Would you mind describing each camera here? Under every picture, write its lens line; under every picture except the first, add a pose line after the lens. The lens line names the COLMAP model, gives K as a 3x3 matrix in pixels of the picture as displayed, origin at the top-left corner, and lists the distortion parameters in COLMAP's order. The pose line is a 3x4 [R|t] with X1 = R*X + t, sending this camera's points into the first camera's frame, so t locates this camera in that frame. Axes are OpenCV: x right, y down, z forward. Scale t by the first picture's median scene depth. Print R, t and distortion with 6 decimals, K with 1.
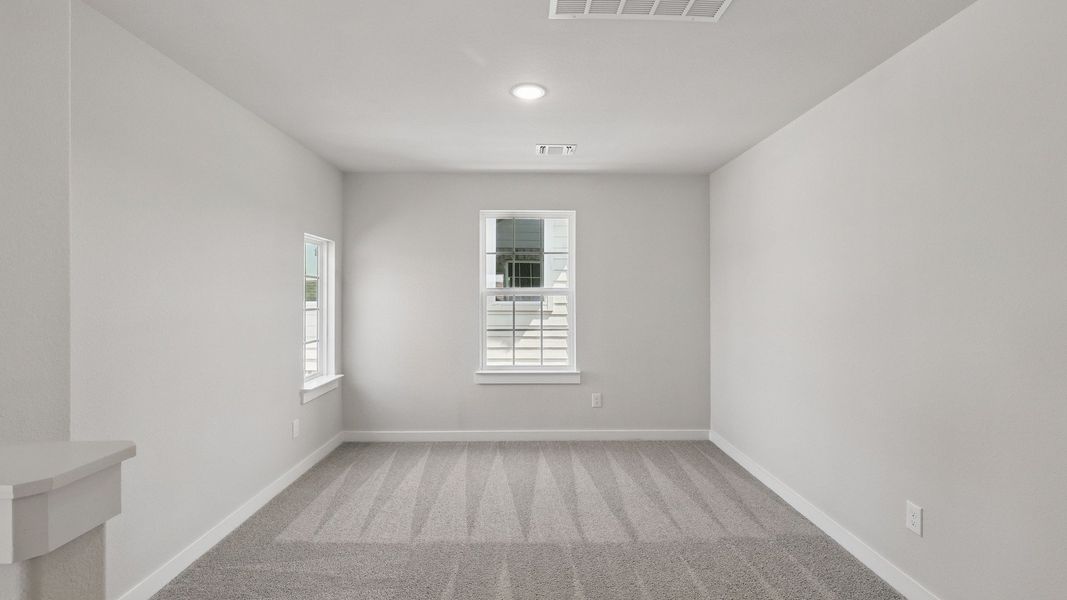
lens RADIAL K [[466.1, 0, 534.5], [0, 466.1, 296.8], [0, 0, 1]] dist [0.002633, -0.000197]
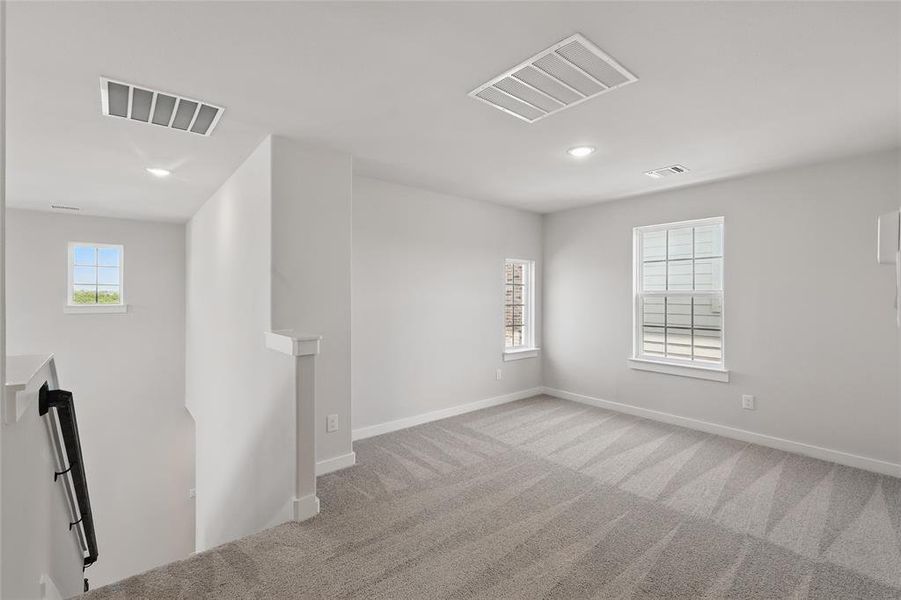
lens RADIAL K [[393.3, 0, 452.5], [0, 393.3, 297.3], [0, 0, 1]] dist [0.002245, 0.000048]
pose [[0.635658, 0.006145, -0.771946, 0.439070], [-0.006271, 0.999976, 0.002796, -0.002316], [0.771945, 0.003063, 0.635682, -0.037317]]
